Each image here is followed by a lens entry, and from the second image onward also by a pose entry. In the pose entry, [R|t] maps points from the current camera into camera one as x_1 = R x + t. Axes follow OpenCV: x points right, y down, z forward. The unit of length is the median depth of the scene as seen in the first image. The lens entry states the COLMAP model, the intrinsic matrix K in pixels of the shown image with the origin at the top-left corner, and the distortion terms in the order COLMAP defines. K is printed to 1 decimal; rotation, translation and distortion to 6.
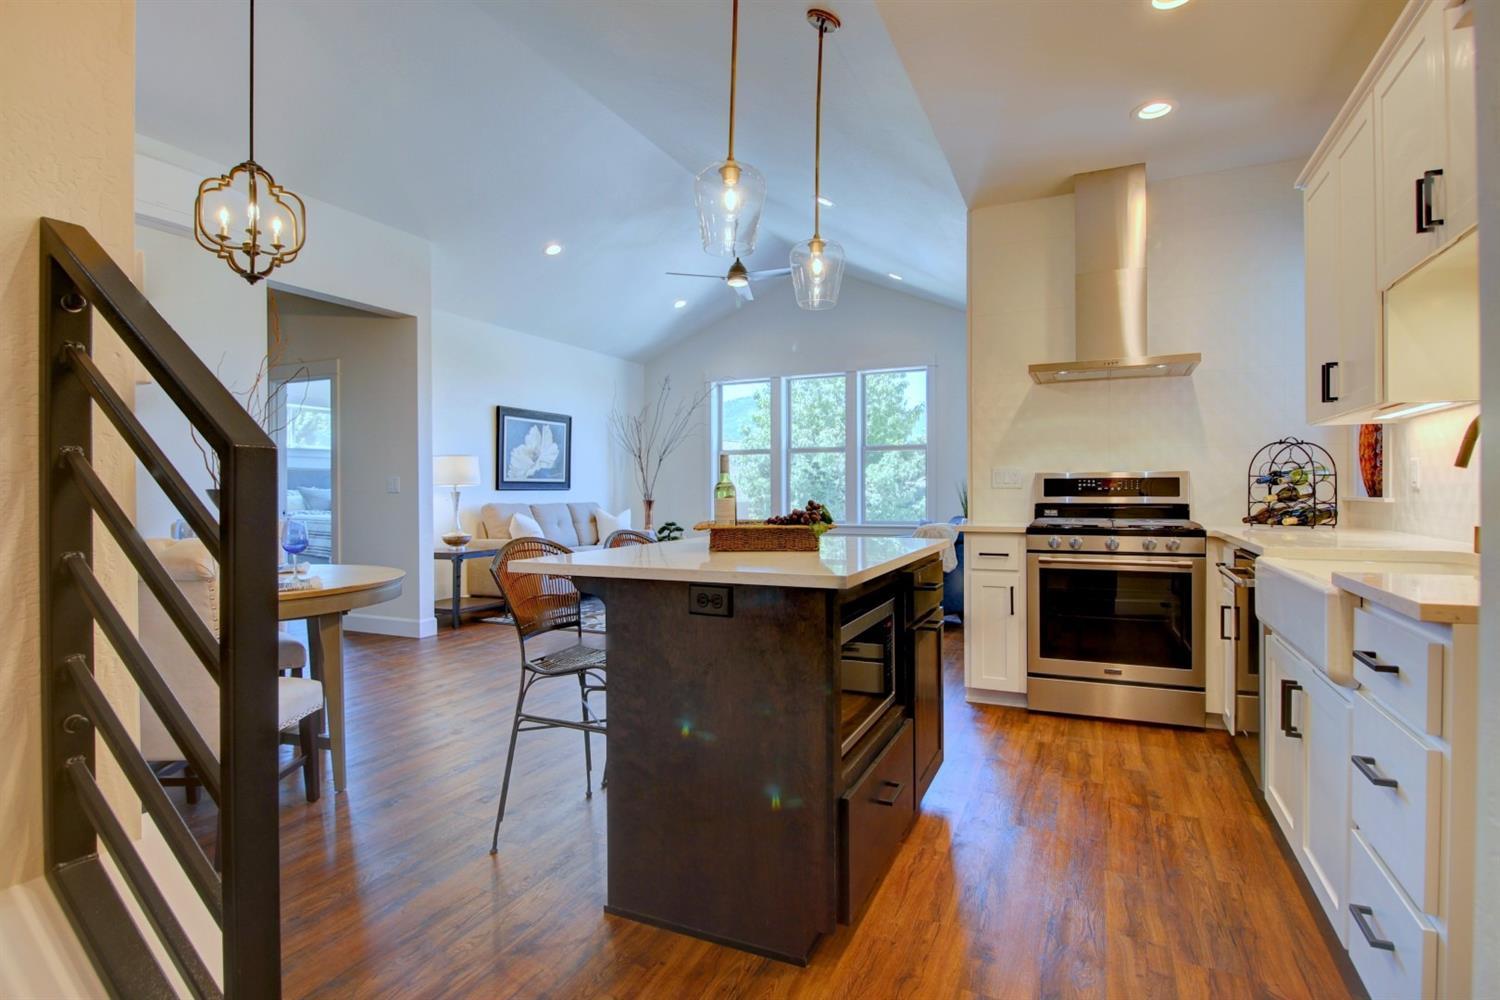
lens RADIAL K [[747.3, 0, 750.0], [0, 747.3, 500.0], [0, 0, 1]] dist [-0.000313, -0.000030]
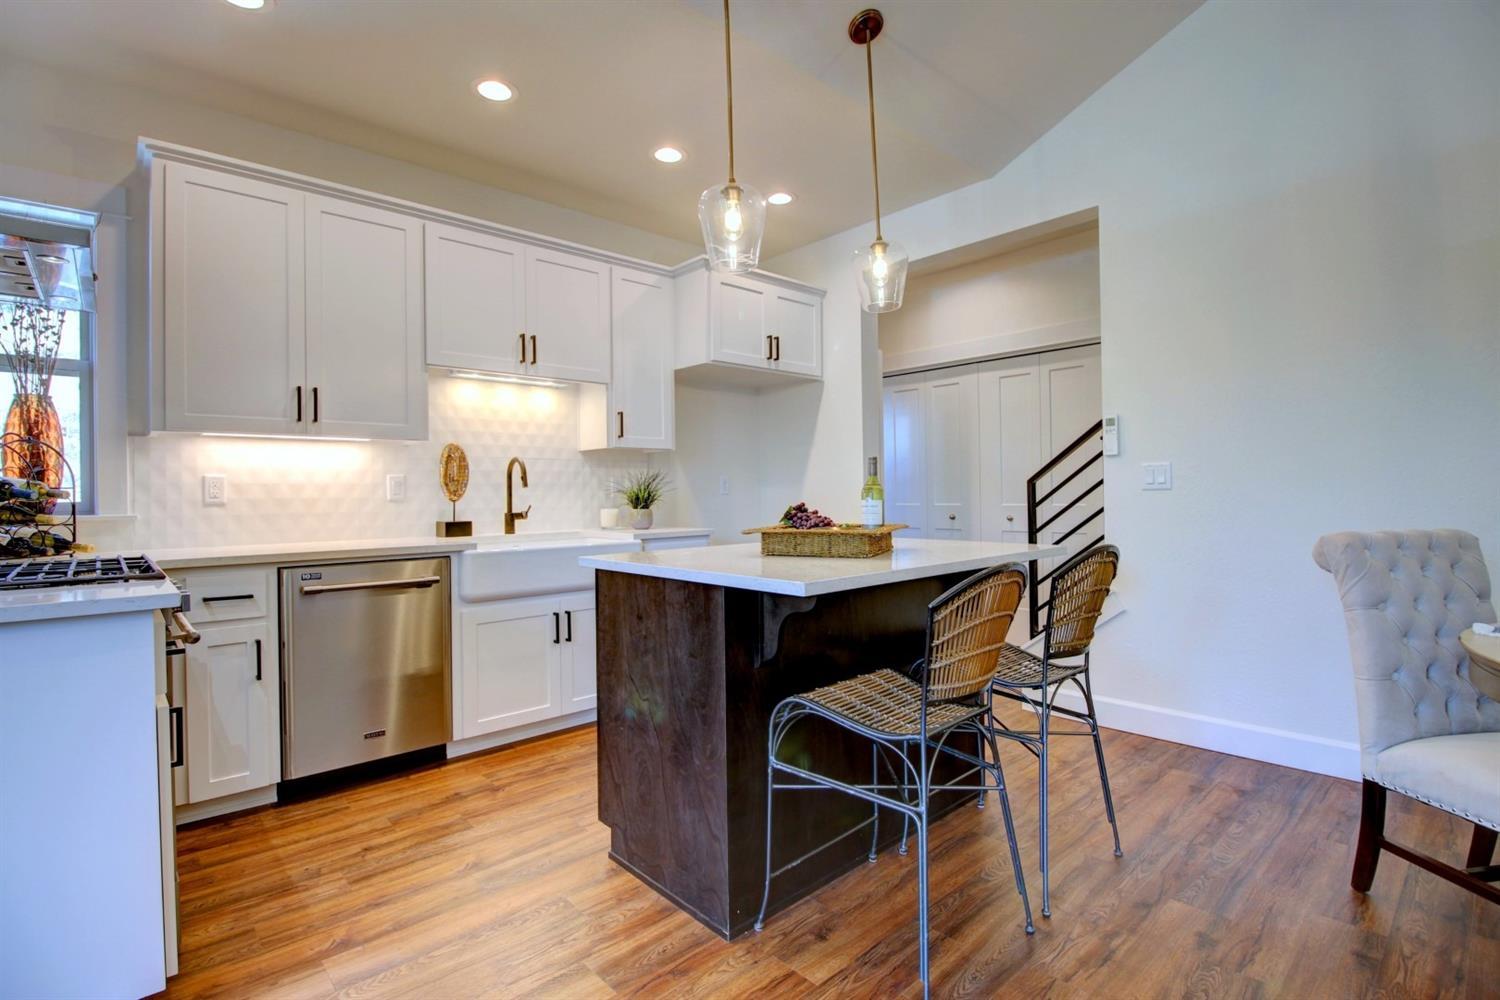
lens RADIAL K [[706.4, 0, 754.1], [0, 706.4, 487.9], [0, 0, 1]] dist [-0.000348, -0.013110]
pose [[-0.923220, 0.021308, 0.383681, -0.081141], [0.023518, 0.999723, 0.001068, -0.007909], [-0.383551, 0.010009, -0.923465, 0.625811]]
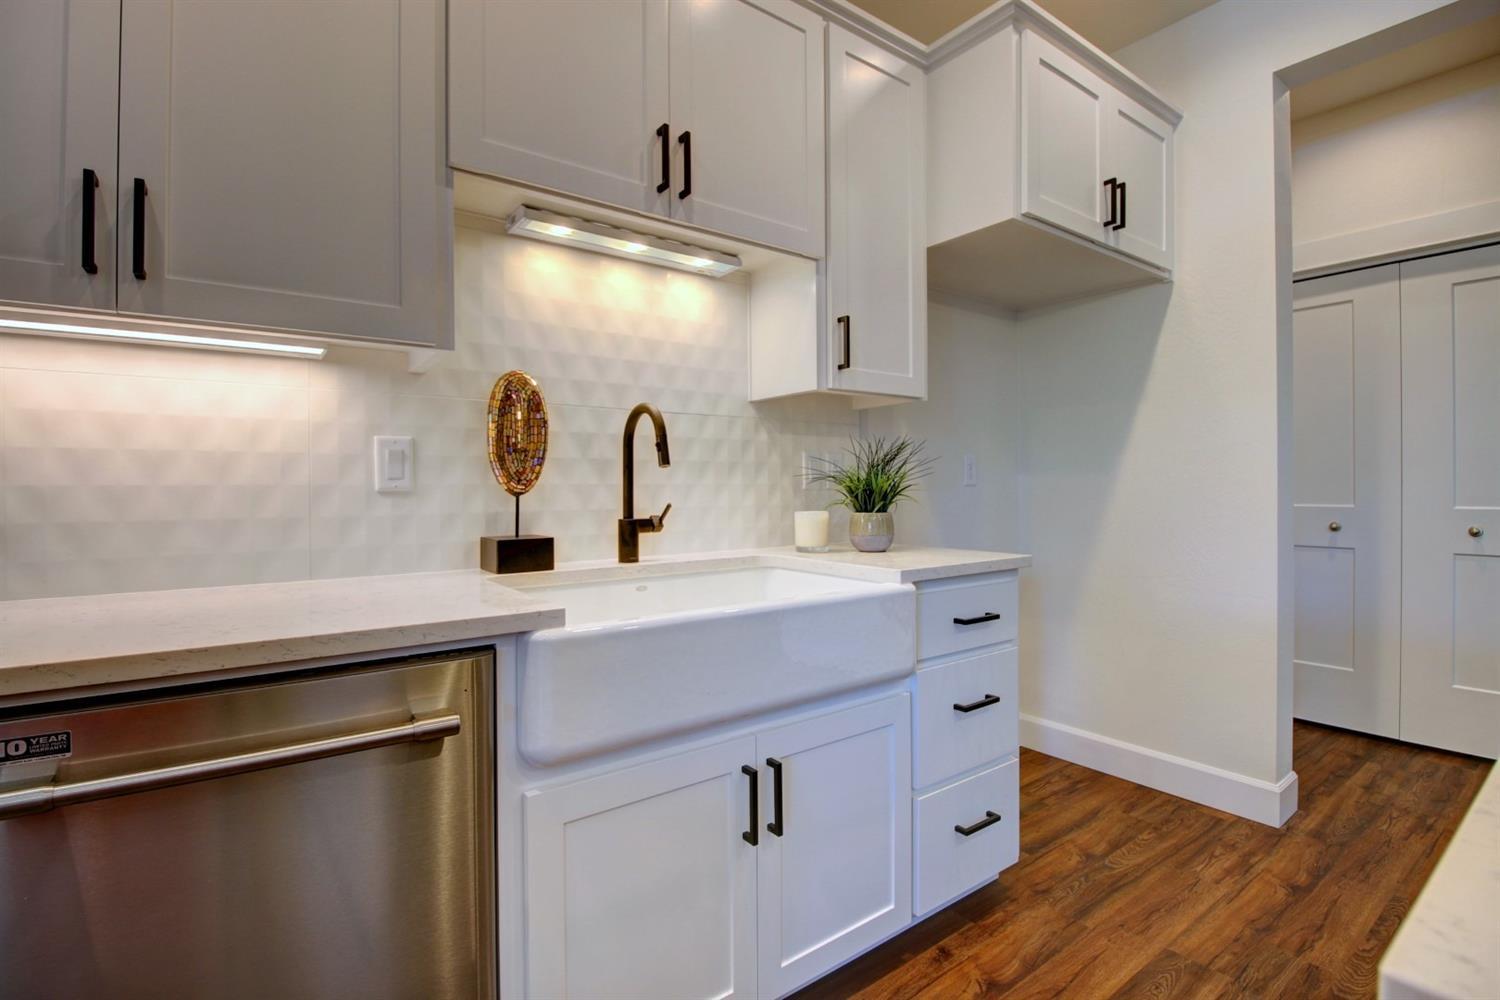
lens RADIAL K [[696.0, 0, 755.1], [0, 696.0, 492.2], [0, 0, 1]] dist [0.000036, -0.012729]
pose [[-0.879788, 0.006869, 0.475316, 0.113015], [0.016209, 0.999748, 0.015553, -0.006206], [-0.475089, 0.021388, -0.879678, 0.426407]]
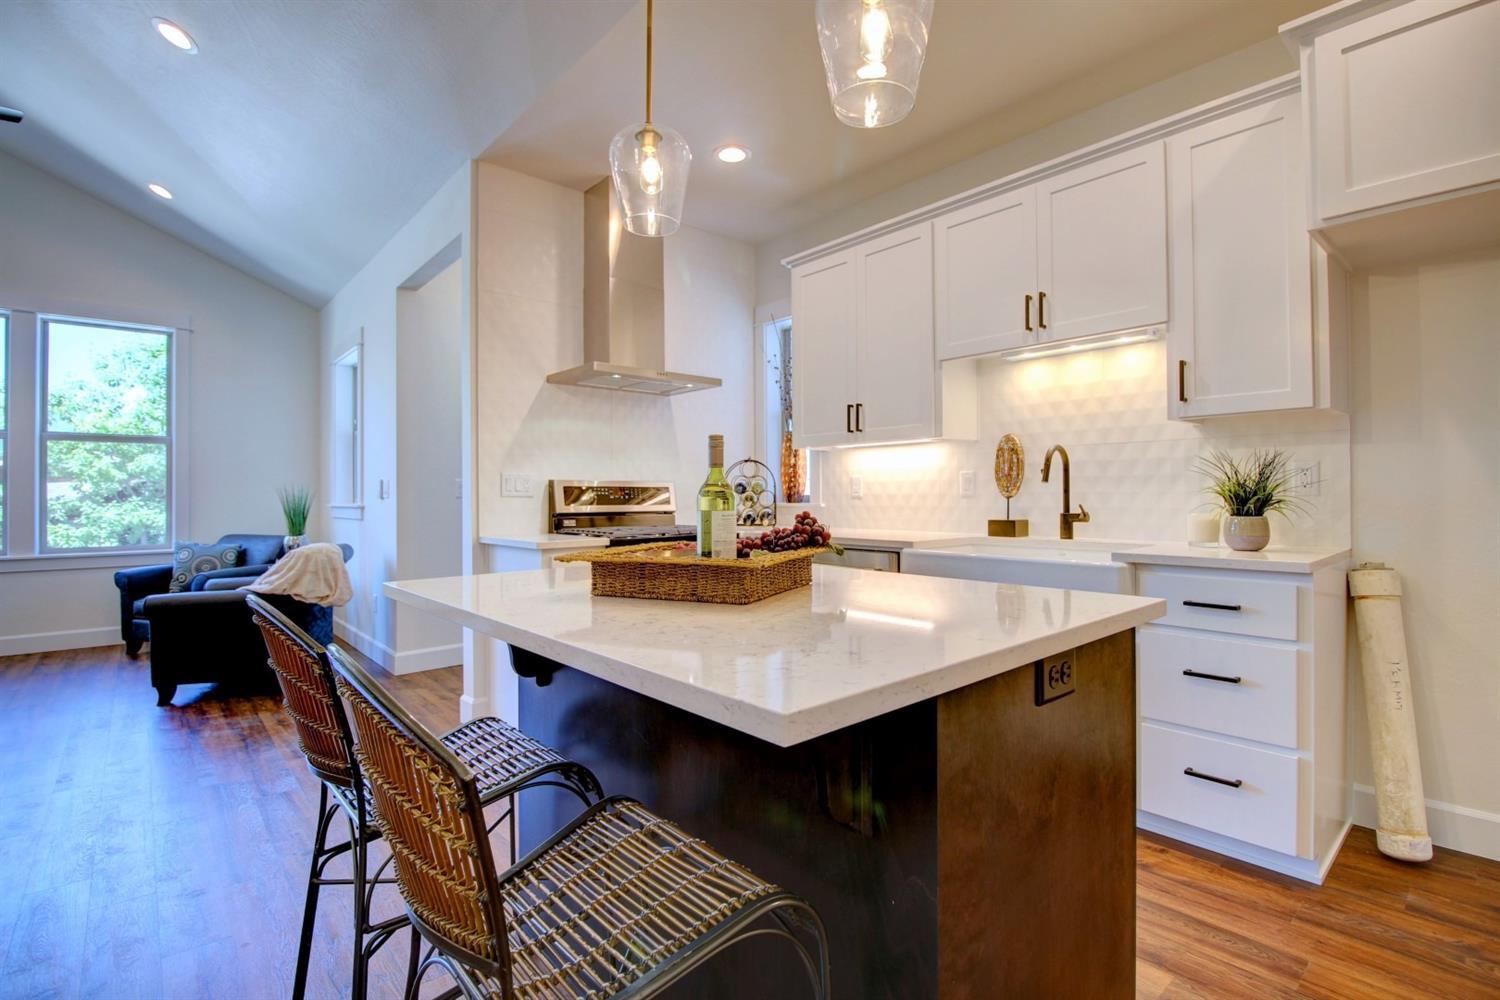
lens RADIAL K [[696.0, 0, 755.1], [0, 696.0, 492.2], [0, 0, 1]] dist [0.000036, -0.012729]
pose [[0.397197, 0.007314, 0.917704, -0.166985], [0.015631, 0.999769, -0.014733, -0.002923], [-0.917600, 0.020196, 0.396991, 0.244462]]
